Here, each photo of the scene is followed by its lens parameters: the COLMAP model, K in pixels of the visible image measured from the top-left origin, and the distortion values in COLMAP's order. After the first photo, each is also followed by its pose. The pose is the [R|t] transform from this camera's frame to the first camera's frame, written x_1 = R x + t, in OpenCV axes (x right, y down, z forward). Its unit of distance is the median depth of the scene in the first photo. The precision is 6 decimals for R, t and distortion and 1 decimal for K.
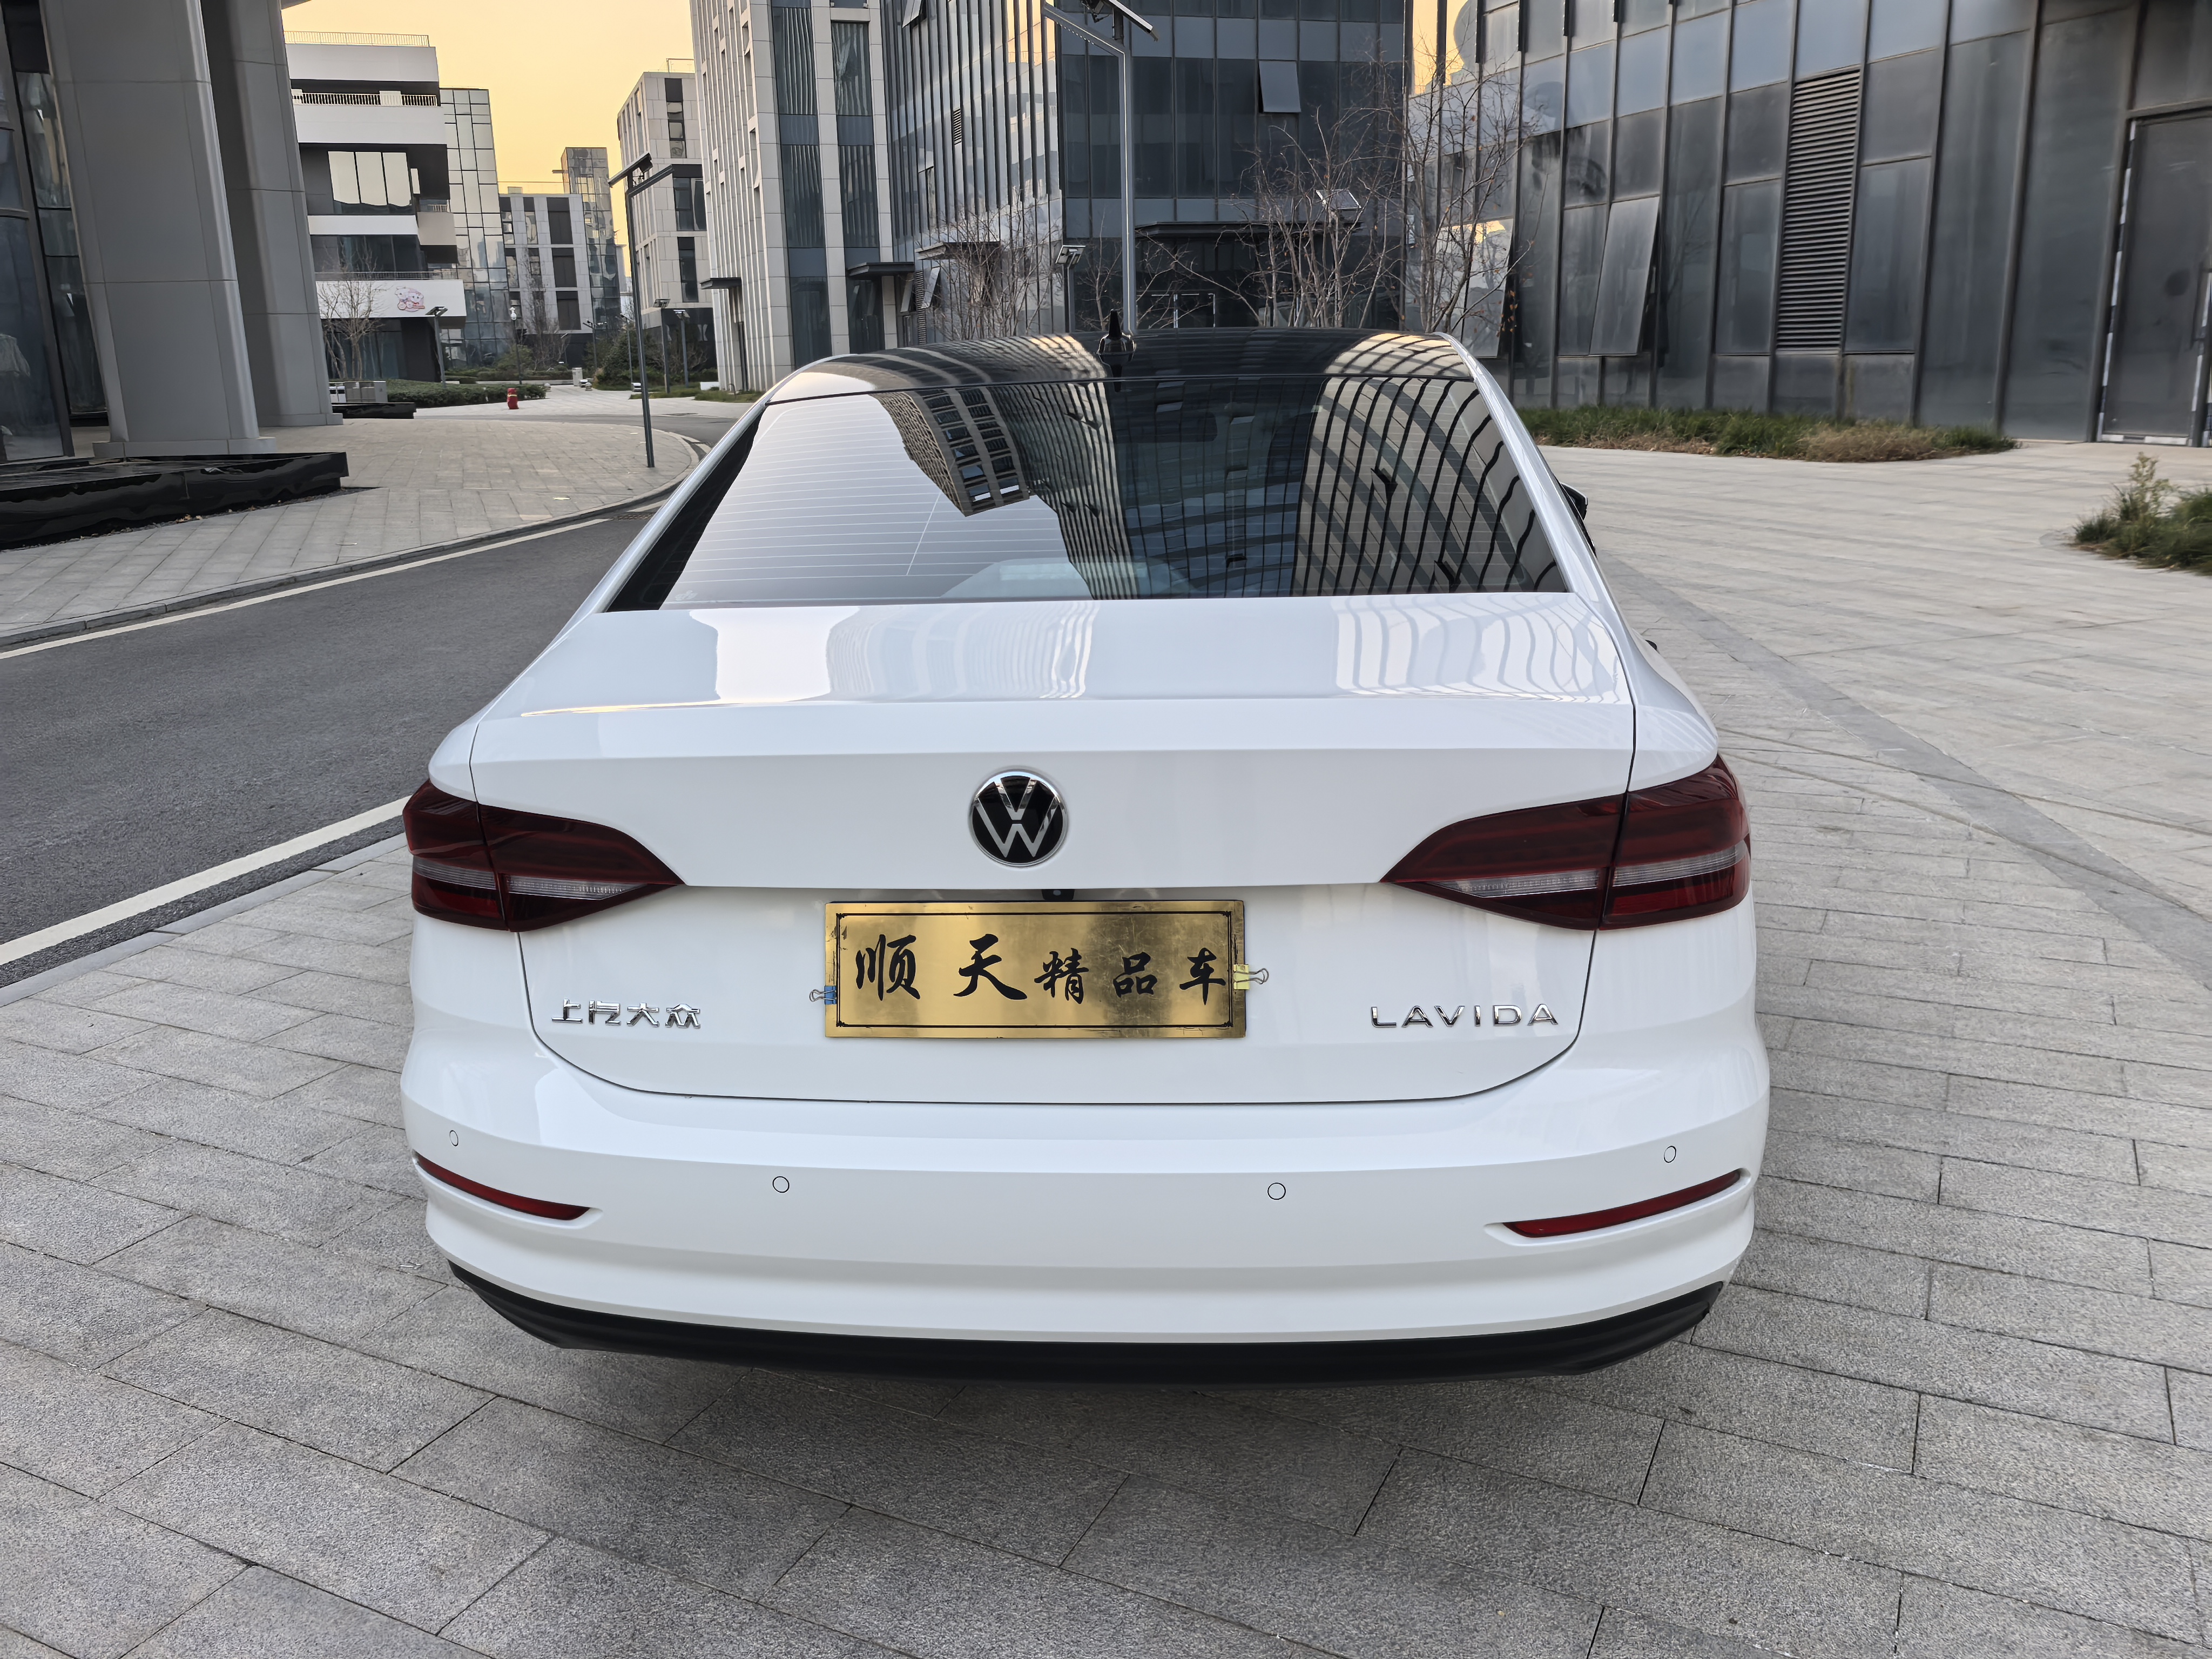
lens RADIAL K [[1787.5, 0, 1088.0], [0, 1787.5, 802.3], [0, 0, 1]] dist [0.045872, -0.070484]
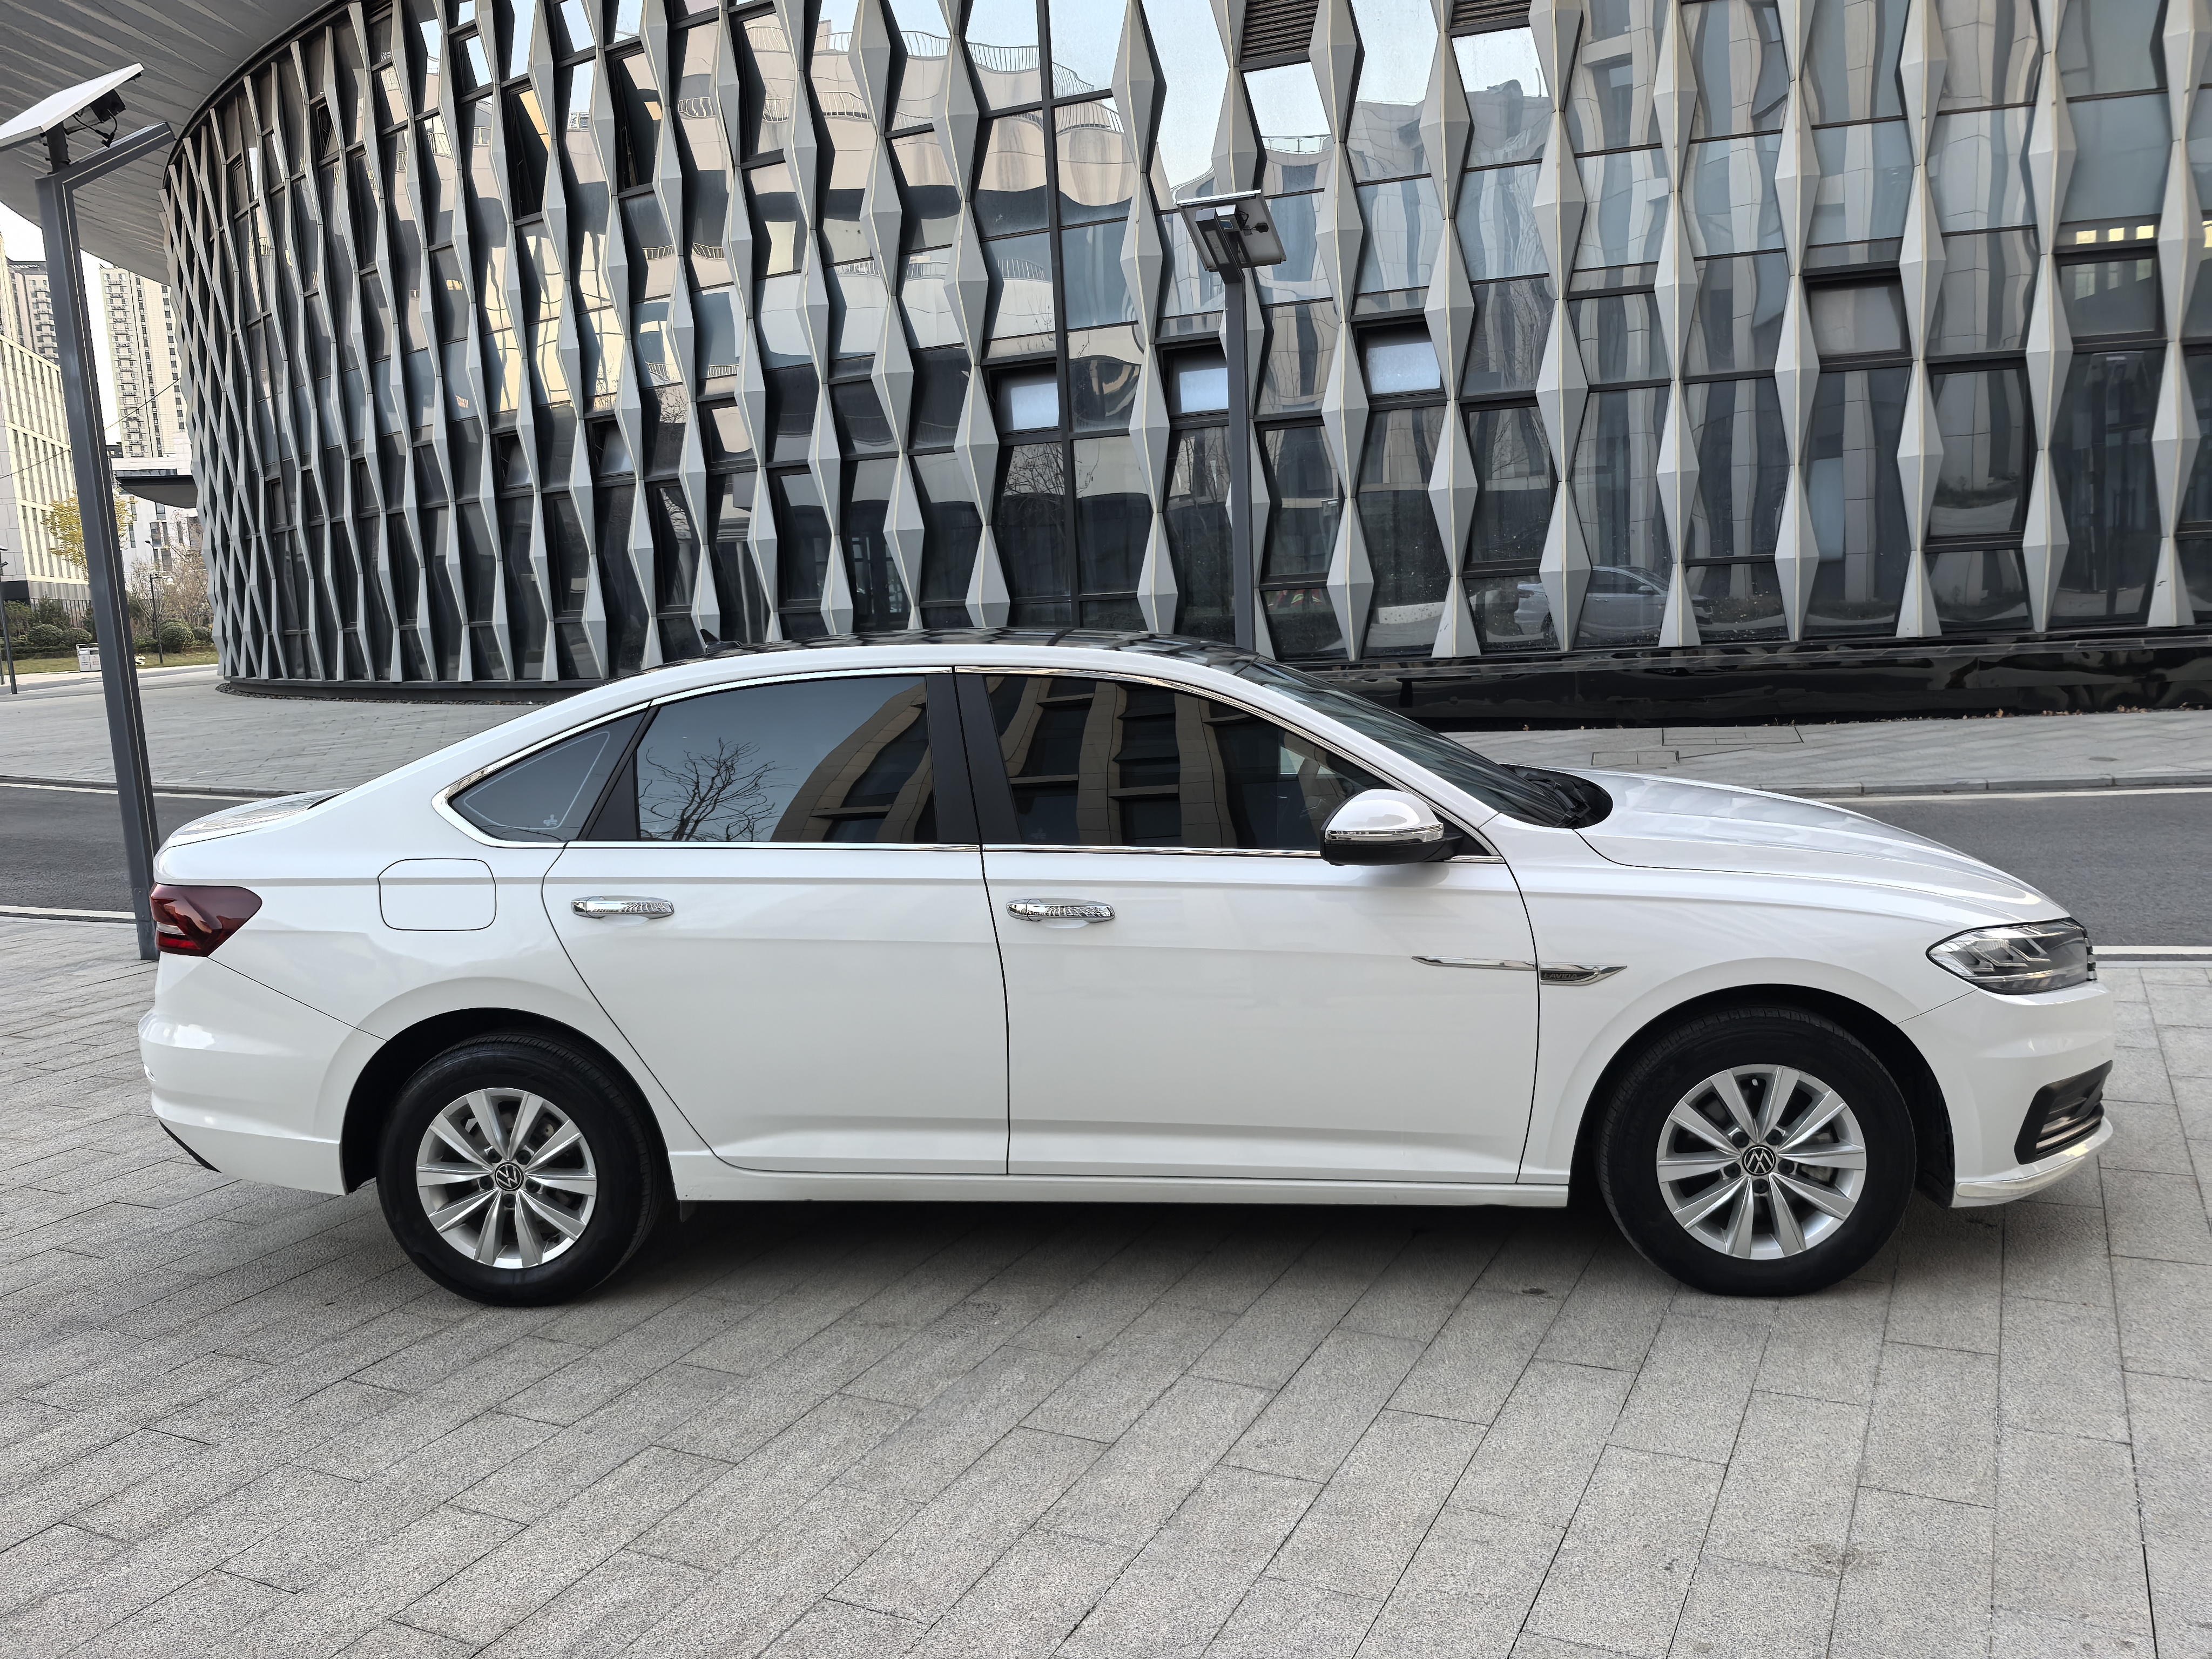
lens RADIAL K [[1798.0, 0, 1104.5], [0, 1798.0, 824.4], [0, 0, 1]] dist [0.029963, -0.045791]
pose [[-0.002079, 0.160486, -0.987036, 0.258150], [-0.187511, 0.969468, 0.158025, -0.067479], [0.982260, 0.185408, 0.028077, 0.211343]]
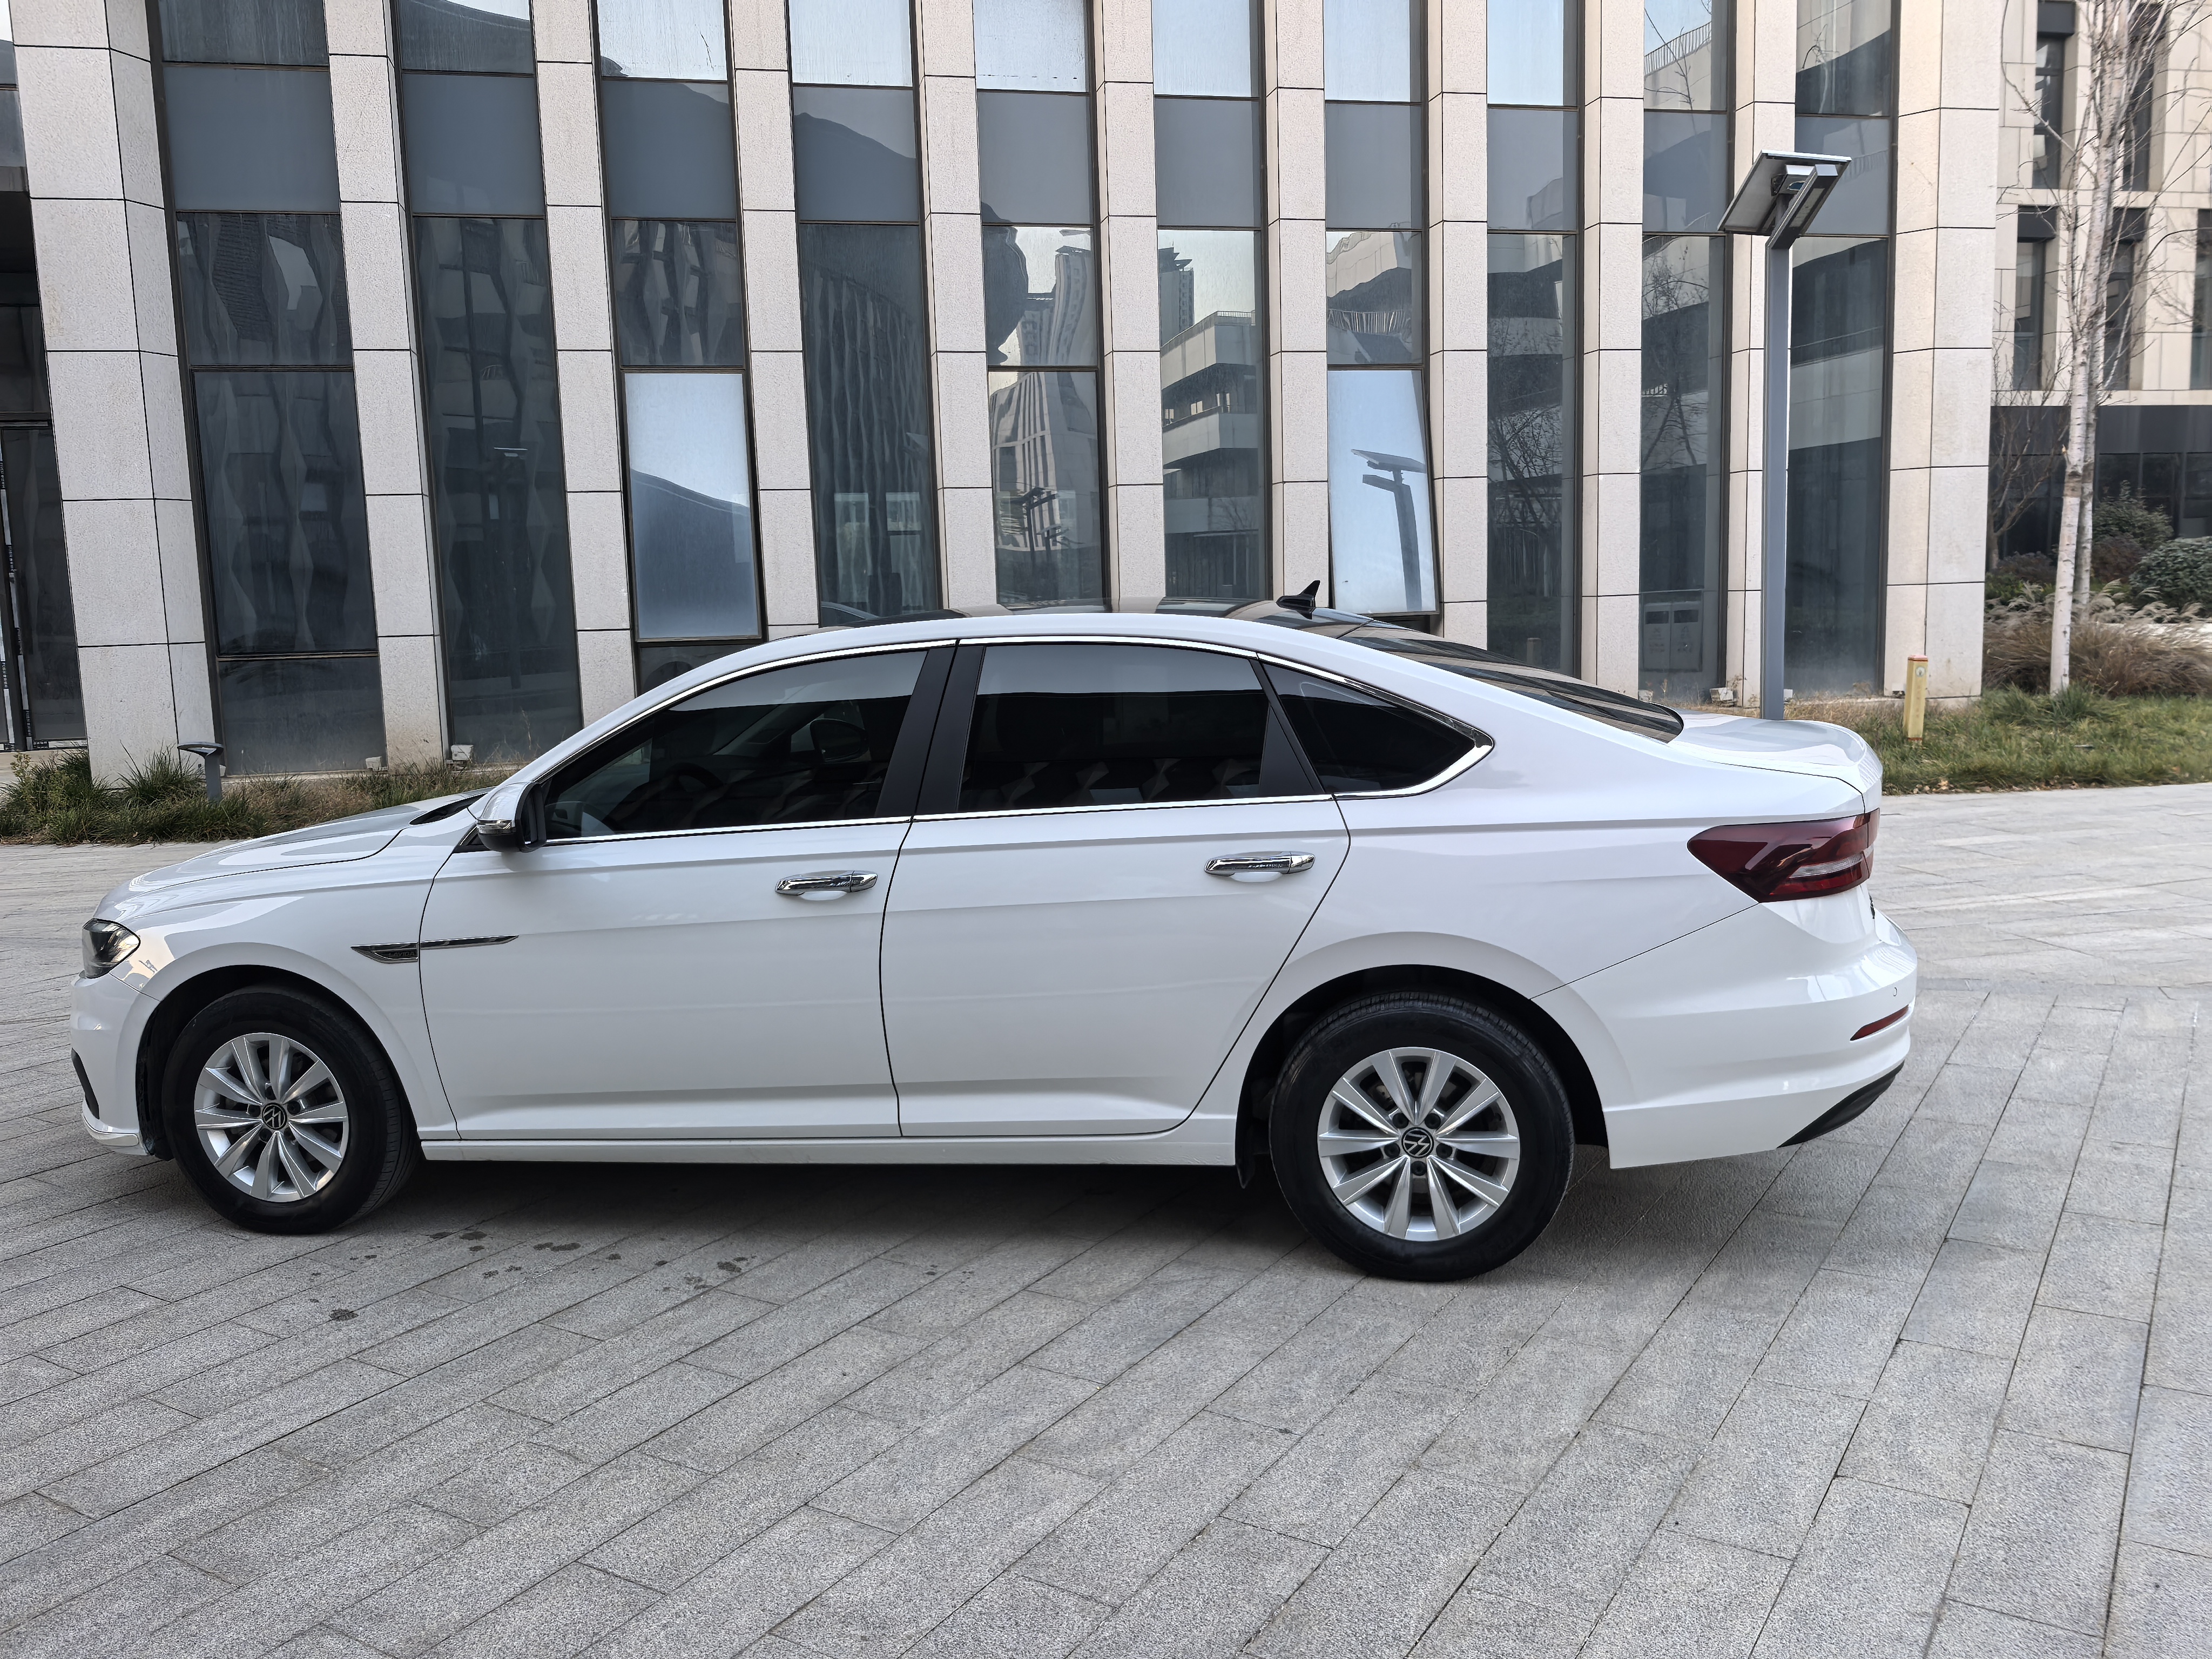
lens RADIAL K [[1772.2, 0, 1113.9], [0, 1772.2, 824.6], [0, 0, 1]] dist [0.023077, -0.042027]
pose [[0.102877, -0.107208, 0.988900, -0.242361], [0.268506, 0.960262, 0.076170, -0.036804], [-0.957769, 0.257689, 0.127574, 0.161699]]
